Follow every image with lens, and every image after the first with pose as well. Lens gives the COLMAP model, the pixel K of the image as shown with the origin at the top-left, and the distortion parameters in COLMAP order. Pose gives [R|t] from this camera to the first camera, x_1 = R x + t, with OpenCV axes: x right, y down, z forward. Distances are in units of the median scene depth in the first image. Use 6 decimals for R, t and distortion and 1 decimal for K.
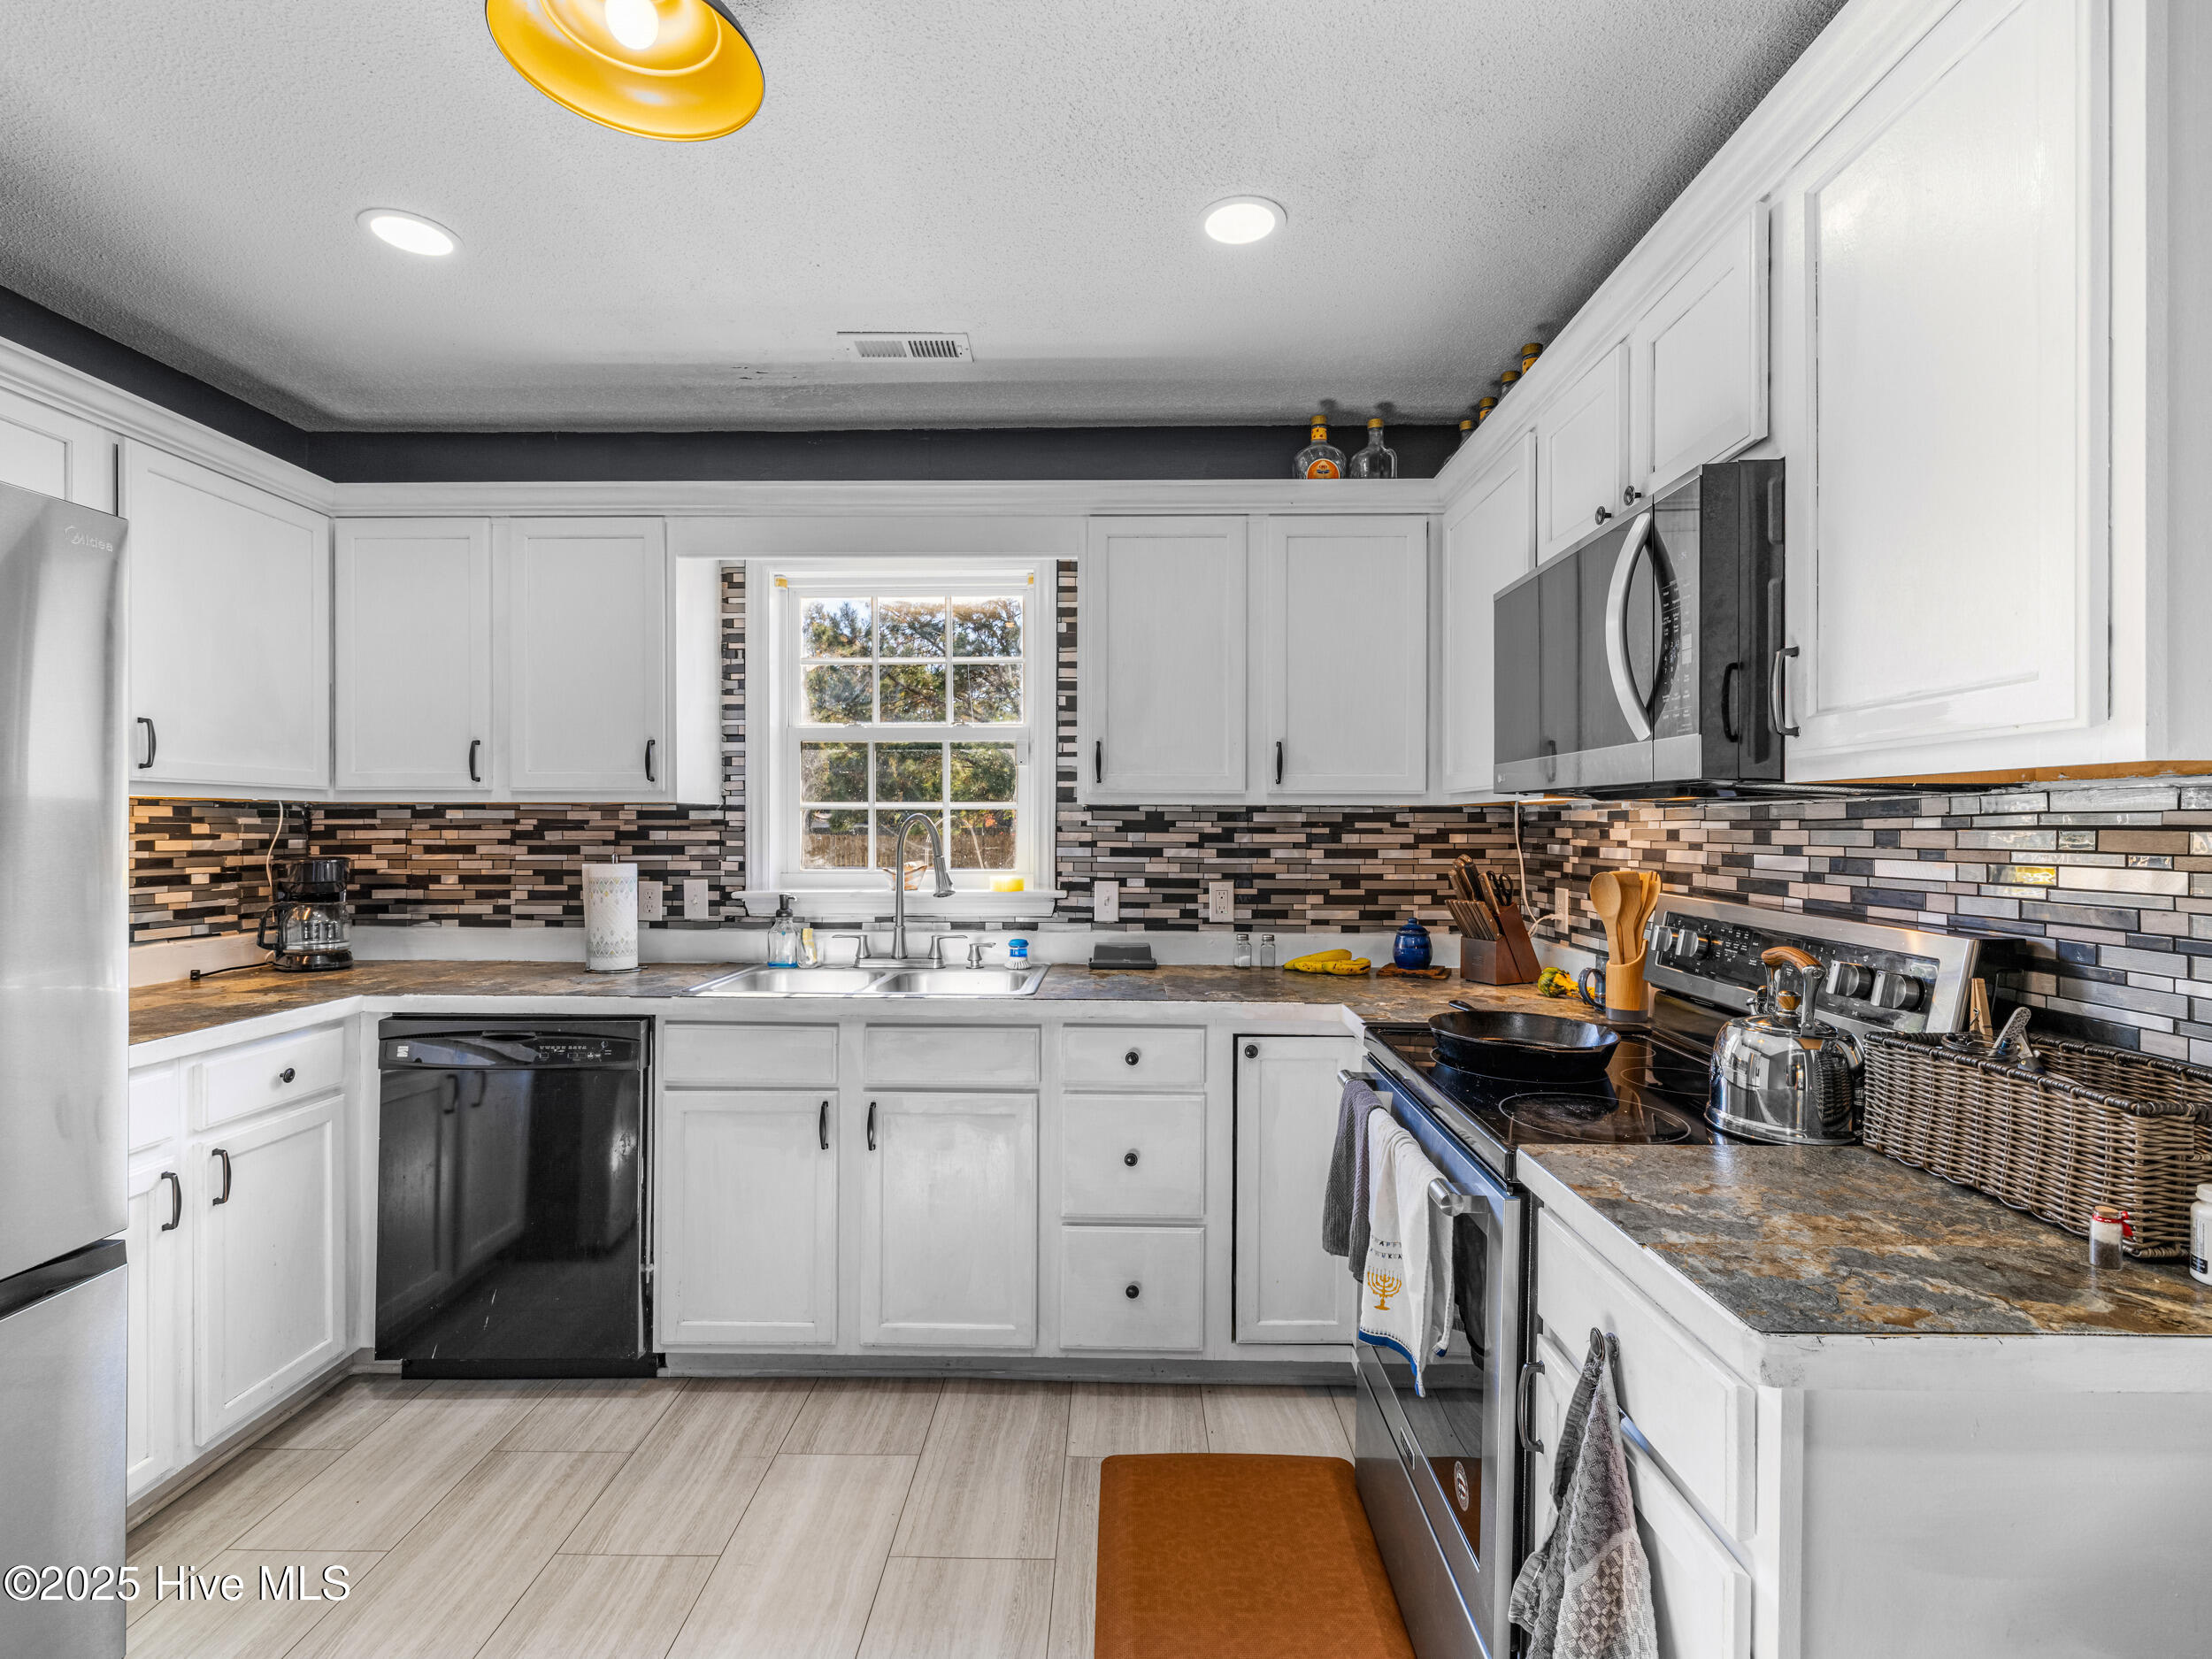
lens RADIAL K [[1039.1, 0, 1107.9], [0, 1039.1, 833.0], [0, 0, 1]] dist [0.001160, 0.000200]
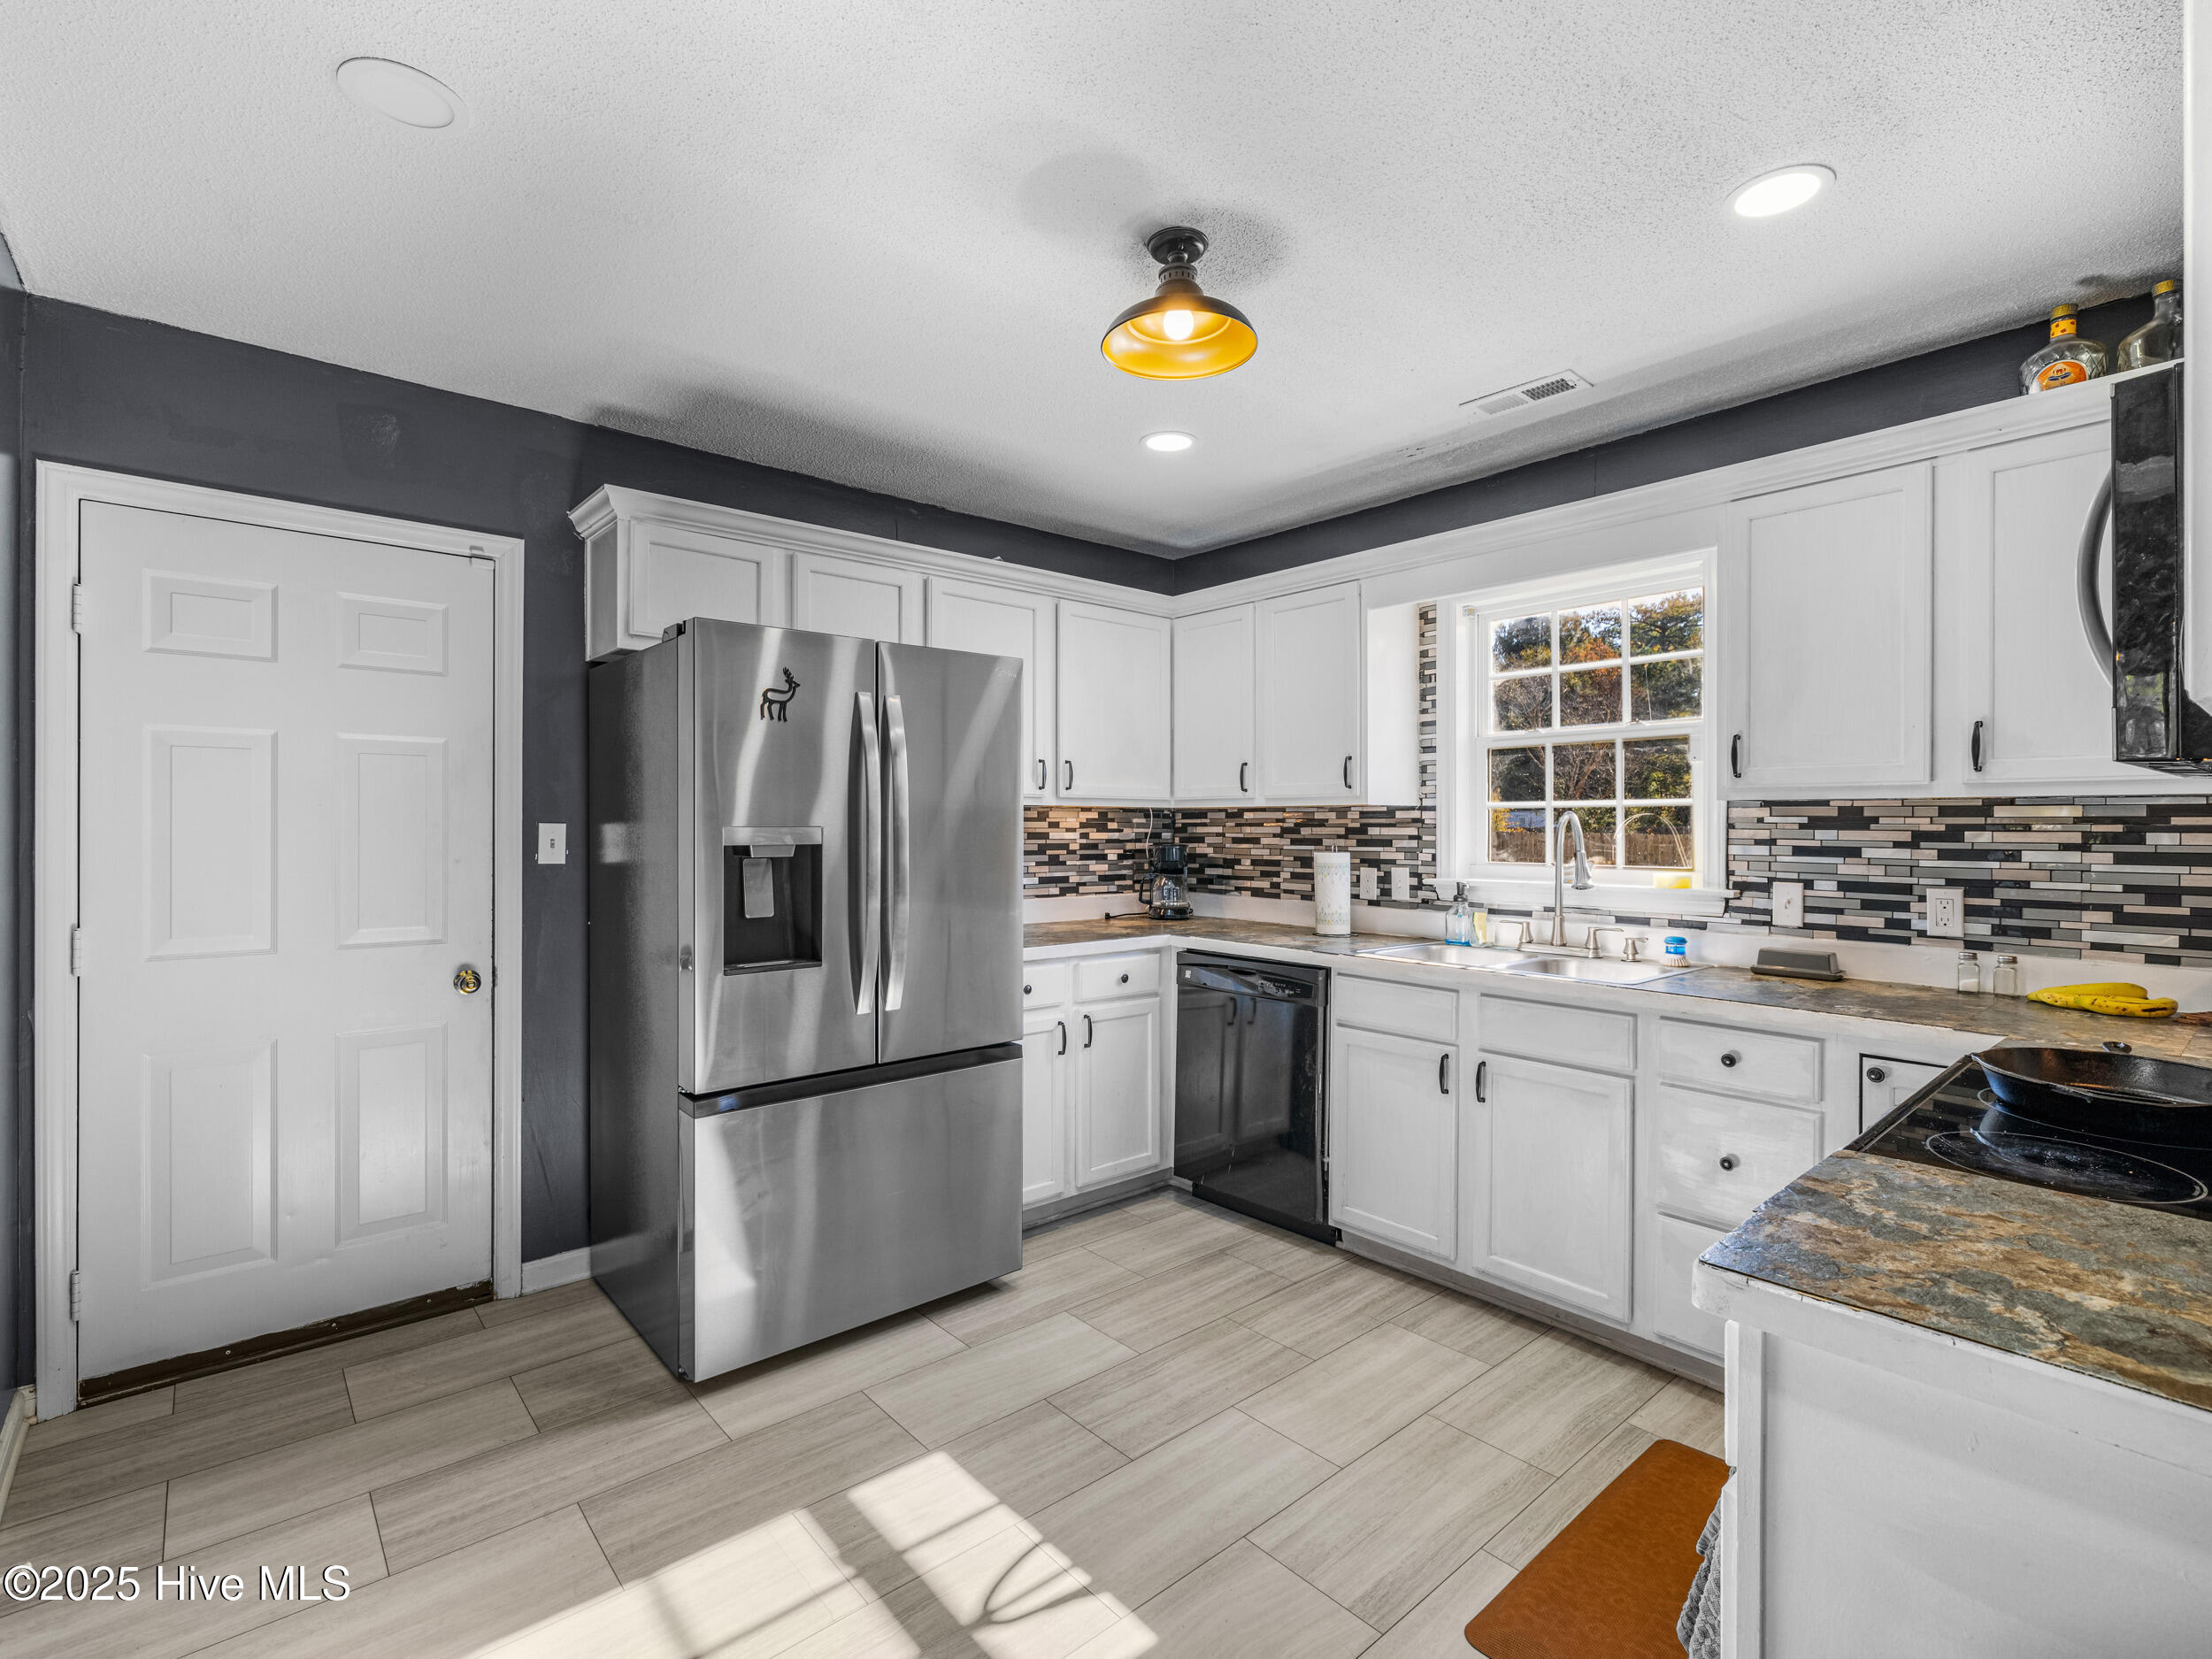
lens RADIAL K [[1039.1, 0, 1107.9], [0, 1039.1, 833.0], [0, 0, 1]] dist [0.001160, 0.000200]
pose [[0.668134, 0.005273, -0.744023, 0.289275], [-0.004219, 0.999986, 0.003298, 0.001894], [0.744029, 0.000936, 0.668146, -0.069916]]
